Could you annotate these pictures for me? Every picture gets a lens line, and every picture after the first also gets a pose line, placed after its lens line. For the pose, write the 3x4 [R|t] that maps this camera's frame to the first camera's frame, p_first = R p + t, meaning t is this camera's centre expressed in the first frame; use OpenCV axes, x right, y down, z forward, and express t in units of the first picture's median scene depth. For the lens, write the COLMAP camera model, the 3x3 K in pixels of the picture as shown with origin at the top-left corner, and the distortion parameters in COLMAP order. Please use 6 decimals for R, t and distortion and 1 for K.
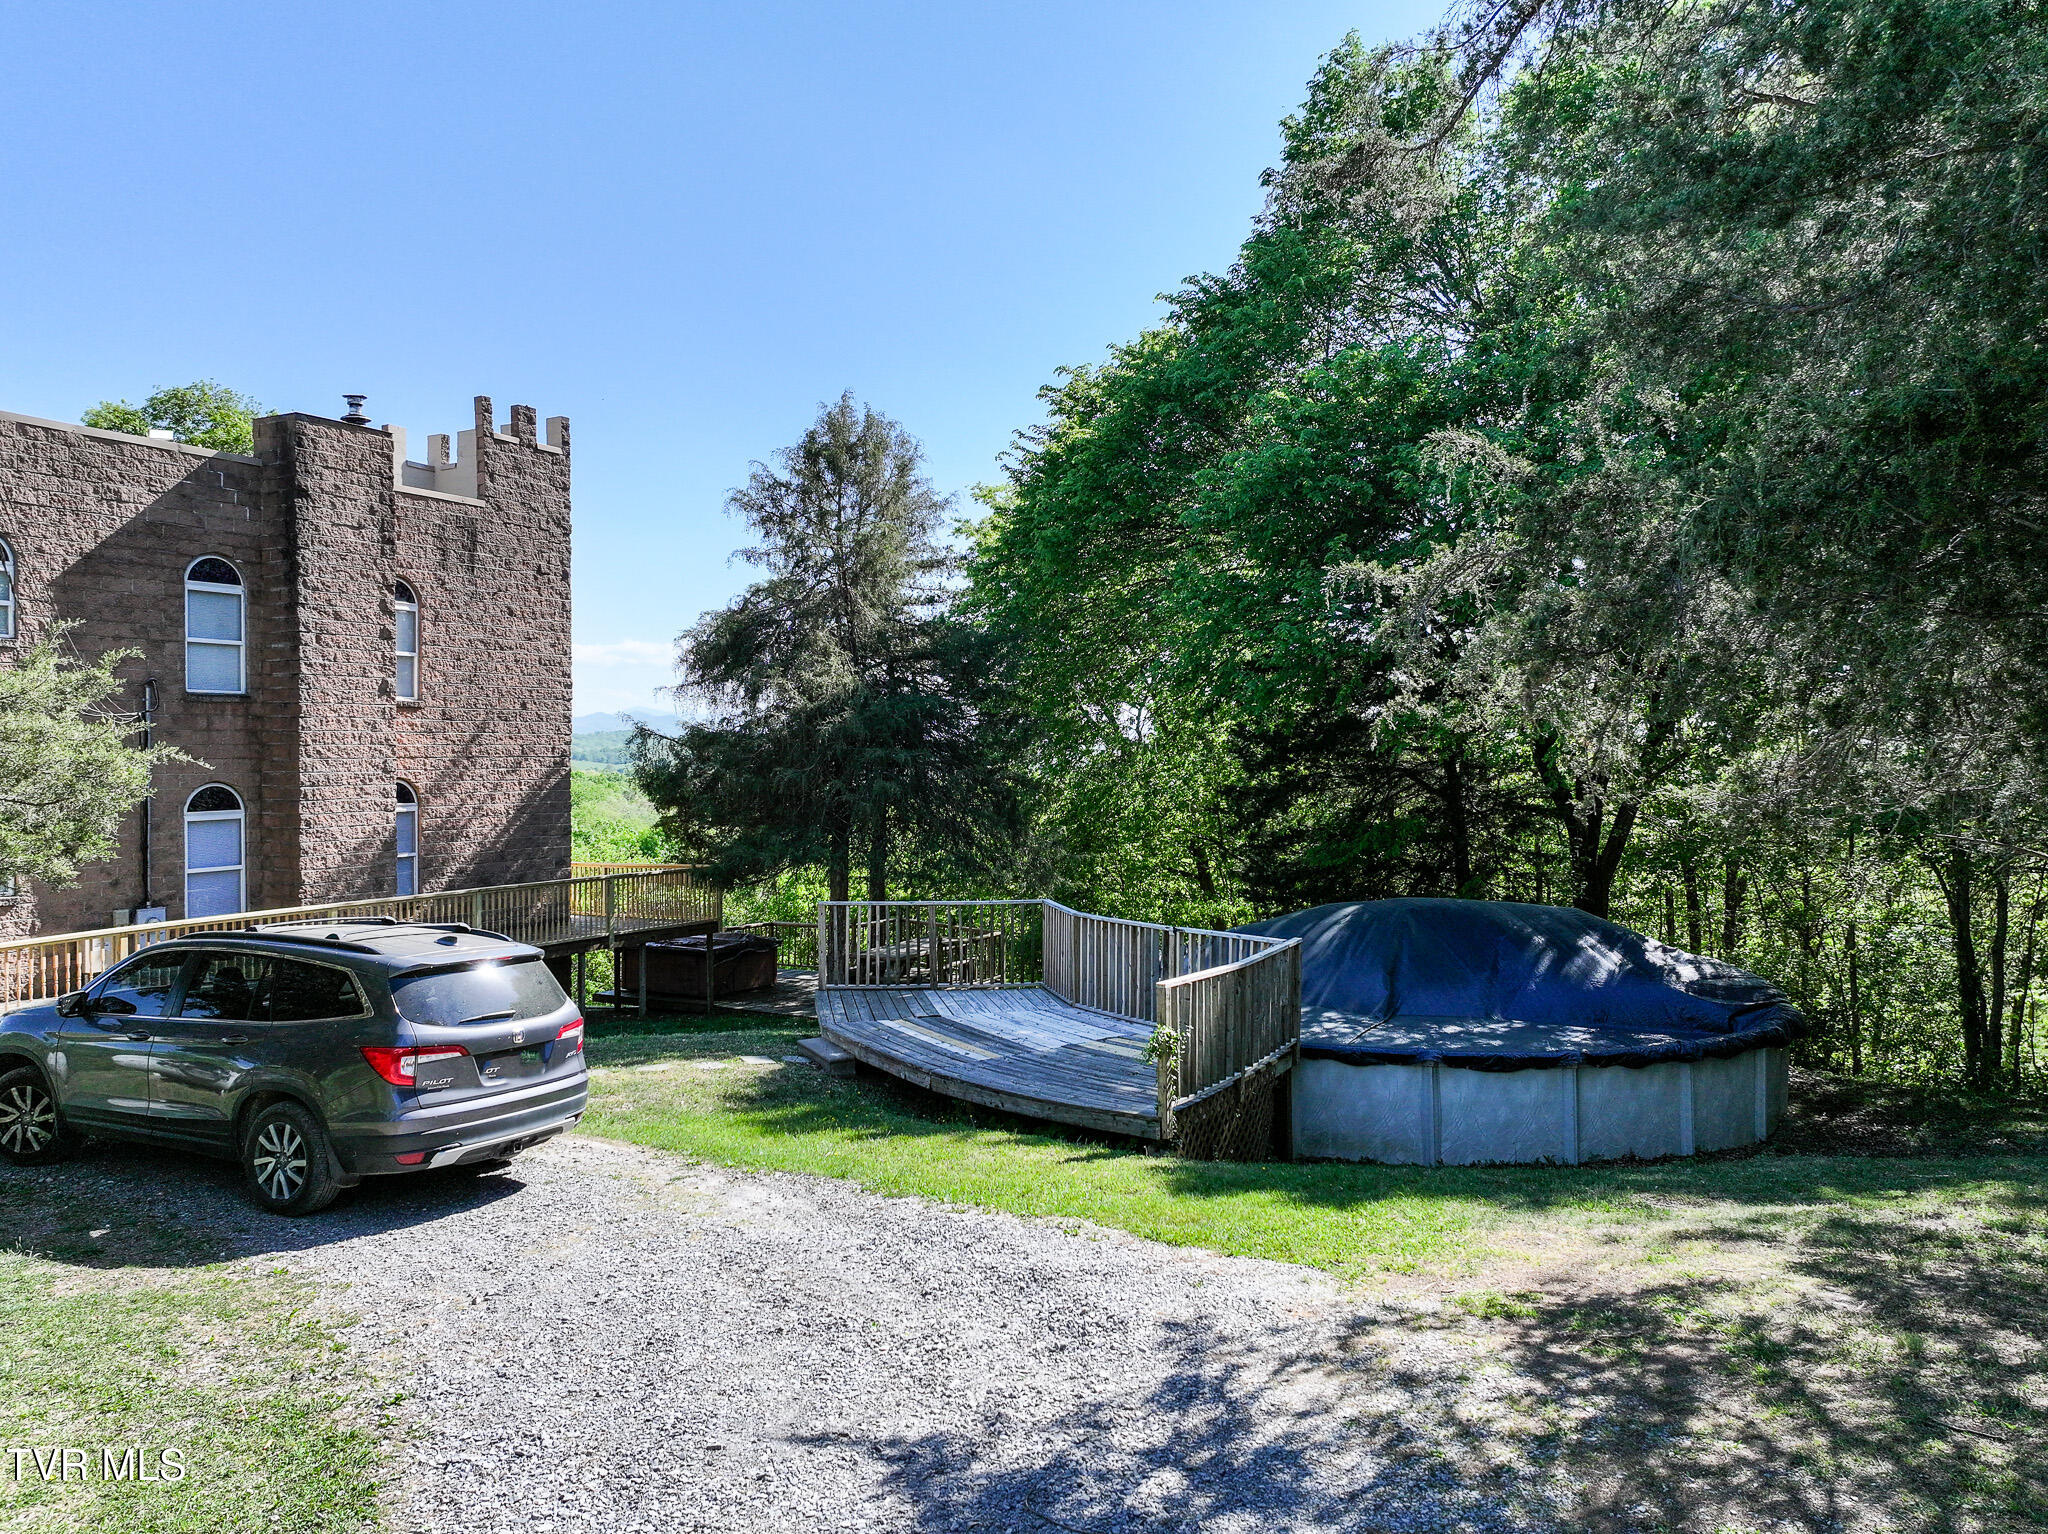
lens RADIAL K [[1445.2, 0, 1030.2], [0, 1445.2, 762.1], [0, 0, 1]] dist [0.000916, 0.017832]
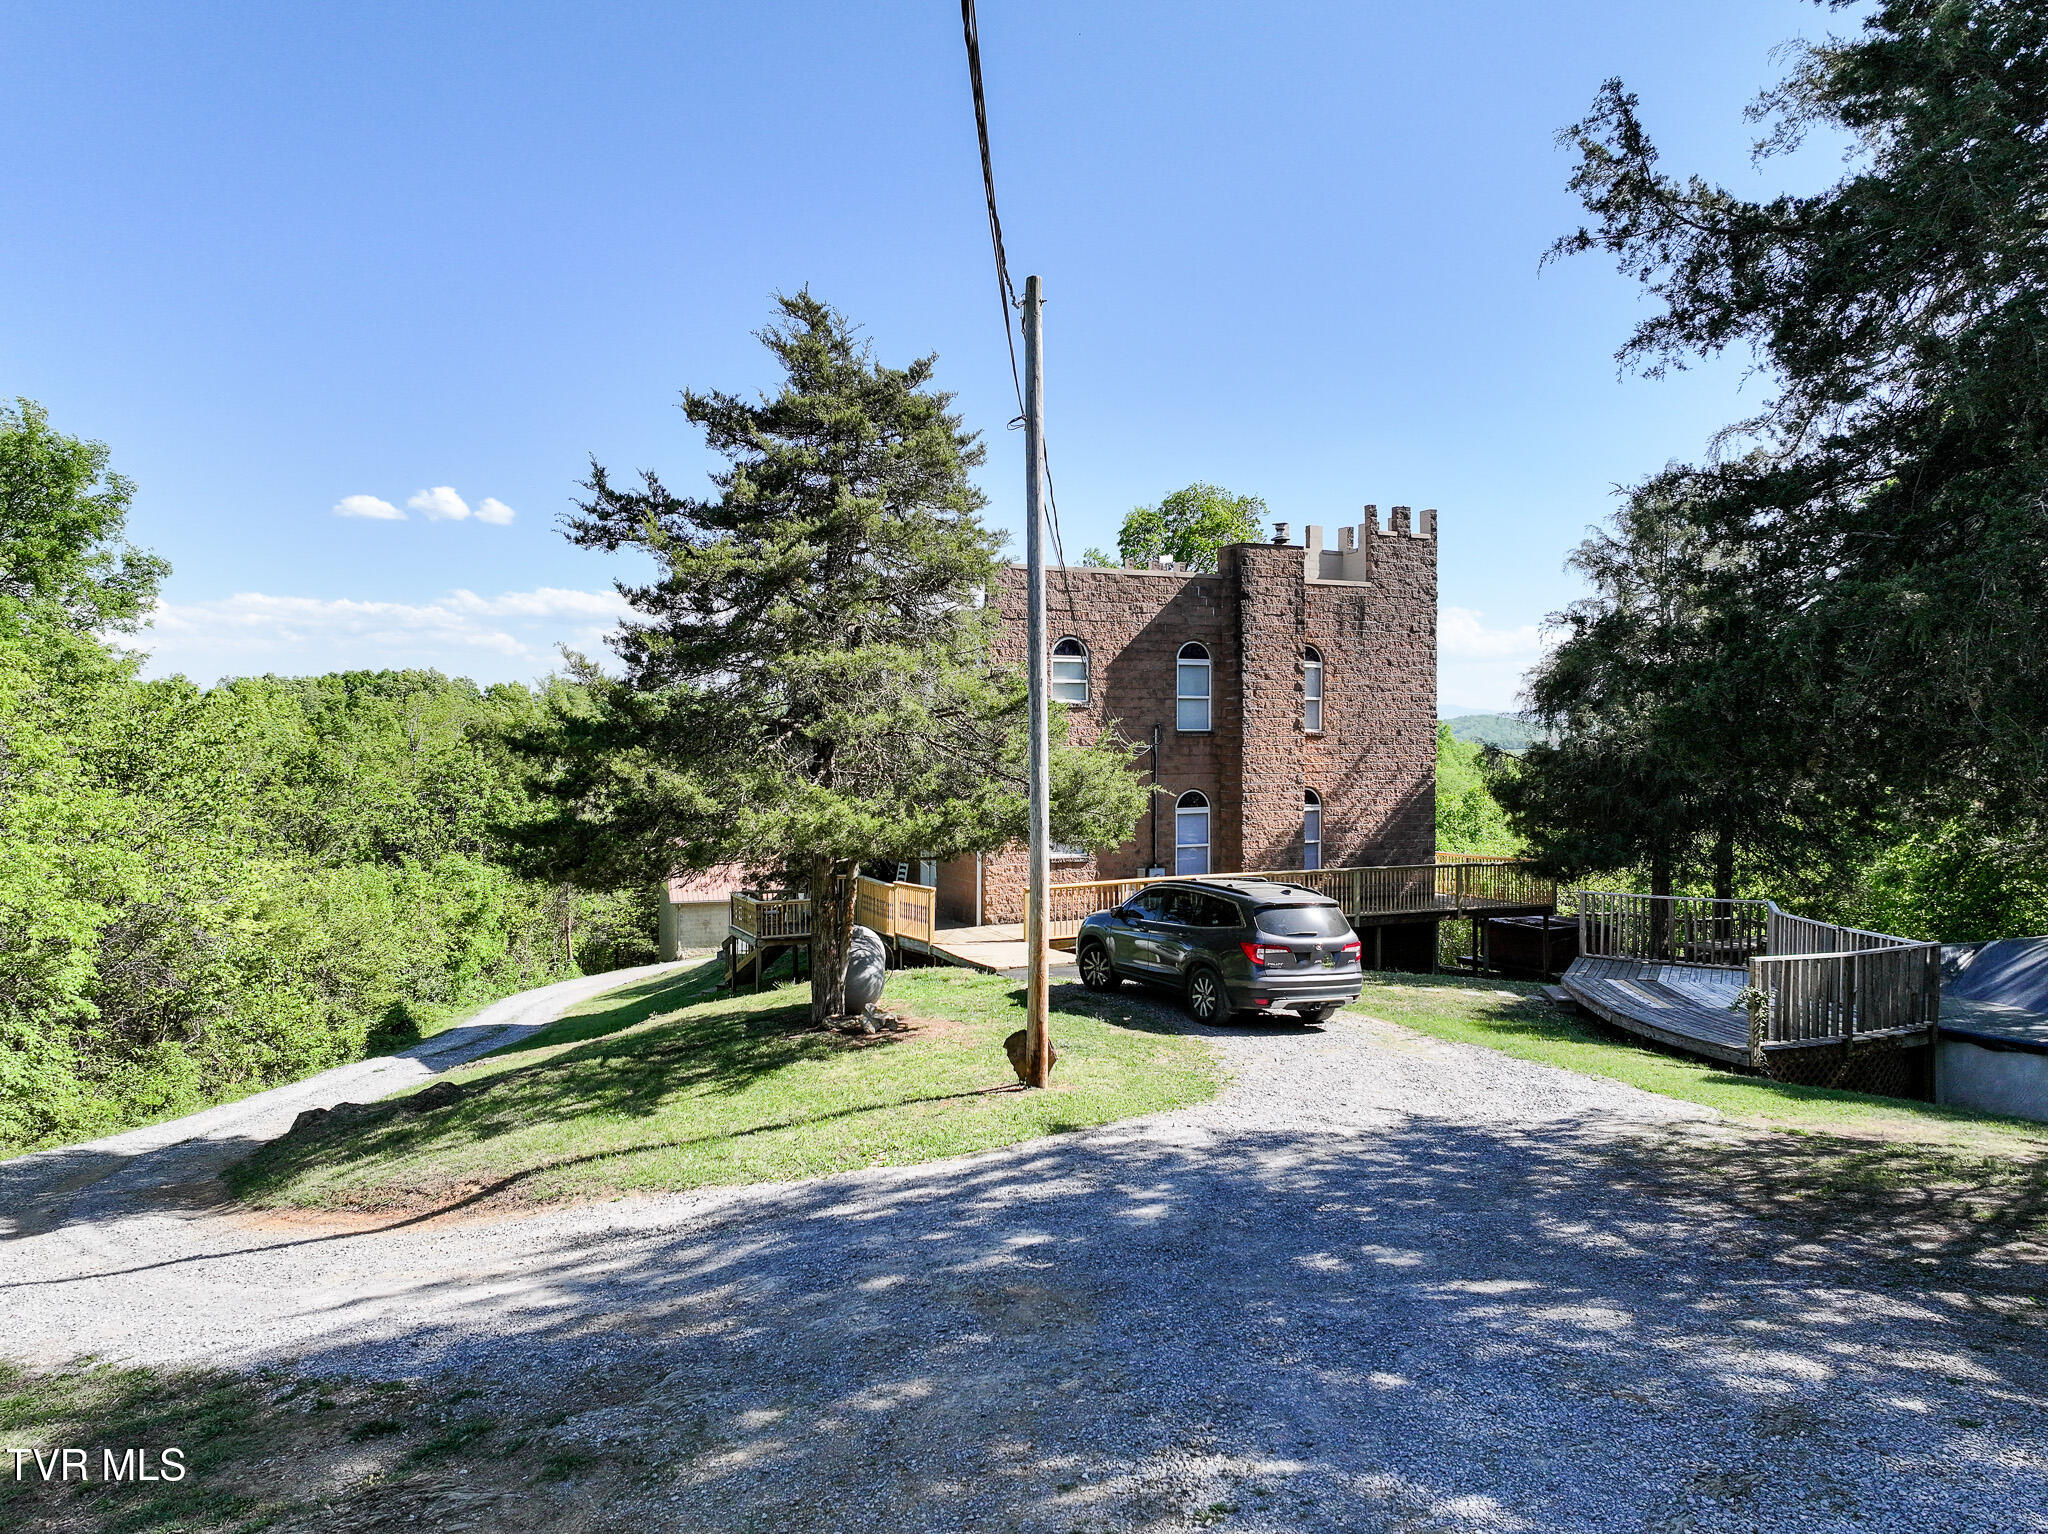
lens RADIAL K [[1440.0, 0, 1018.4], [0, 1440.0, 760.9], [0, 0, 1]] dist [-0.001388, 0.001104]
pose [[0.795711, 0.010365, -0.605588, 0.207920], [-0.006235, 0.999941, 0.008923, -0.027547], [0.605644, -0.003325, 0.795729, -0.317999]]
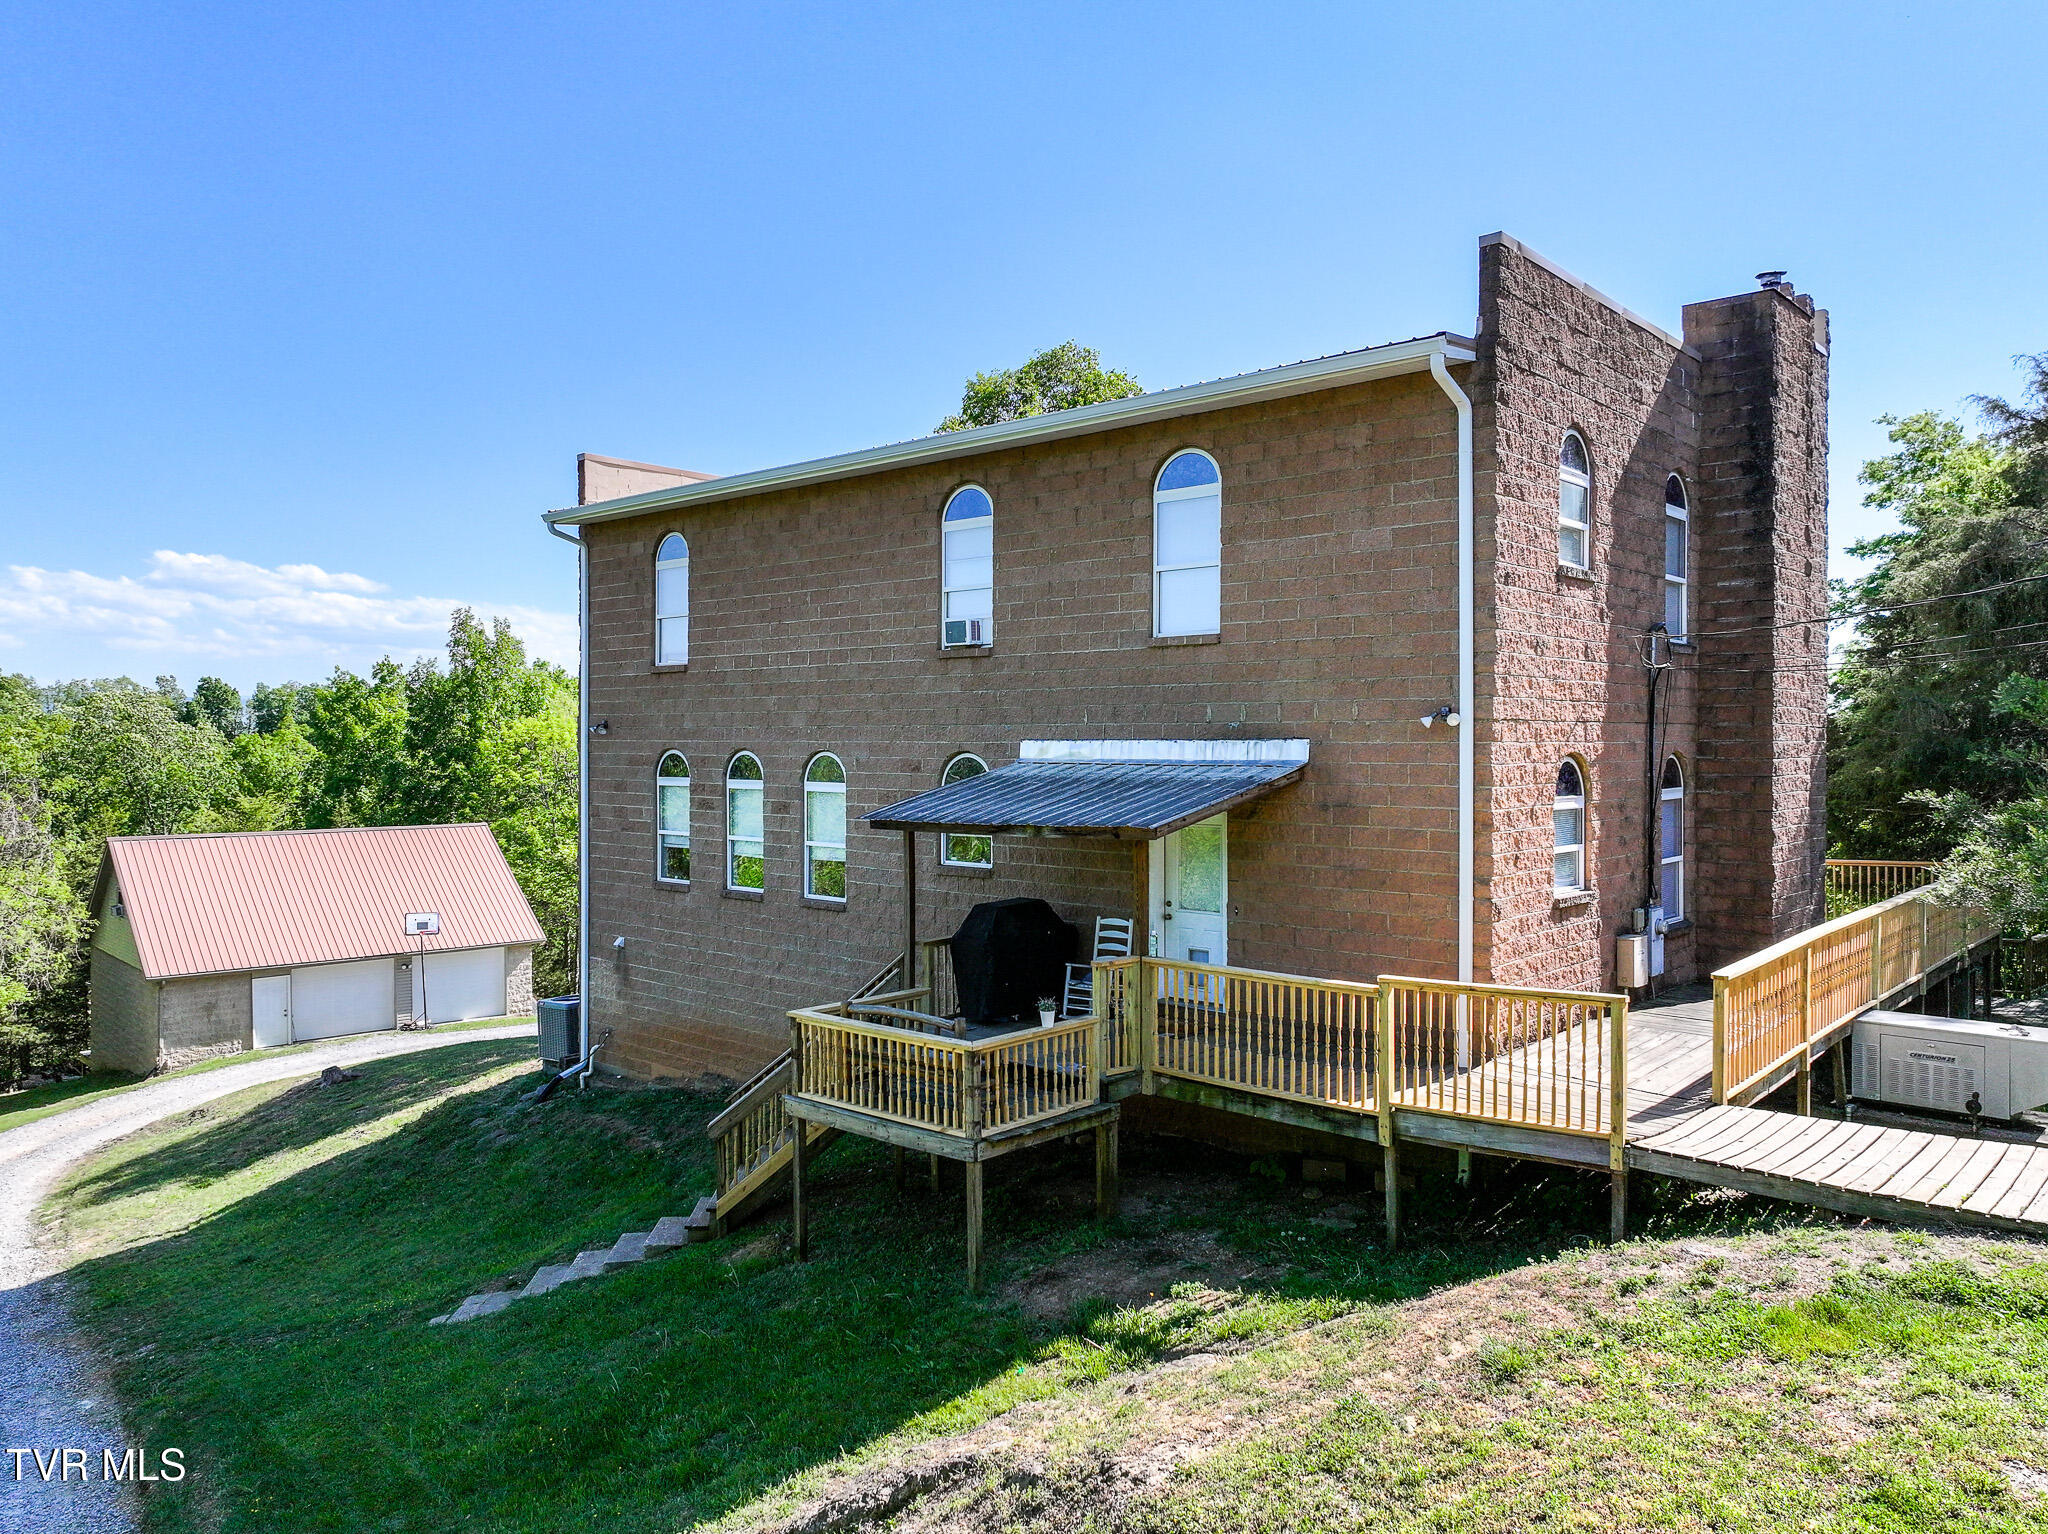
lens RADIAL K [[1445.2, 0, 1030.2], [0, 1445.2, 762.1], [0, 0, 1]] dist [0.000916, 0.017832]
pose [[0.967527, 0.010455, -0.252552, -0.687109], [-0.008559, 0.999926, 0.008604, 0.014403], [0.252623, -0.006163, 0.967545, 0.125809]]
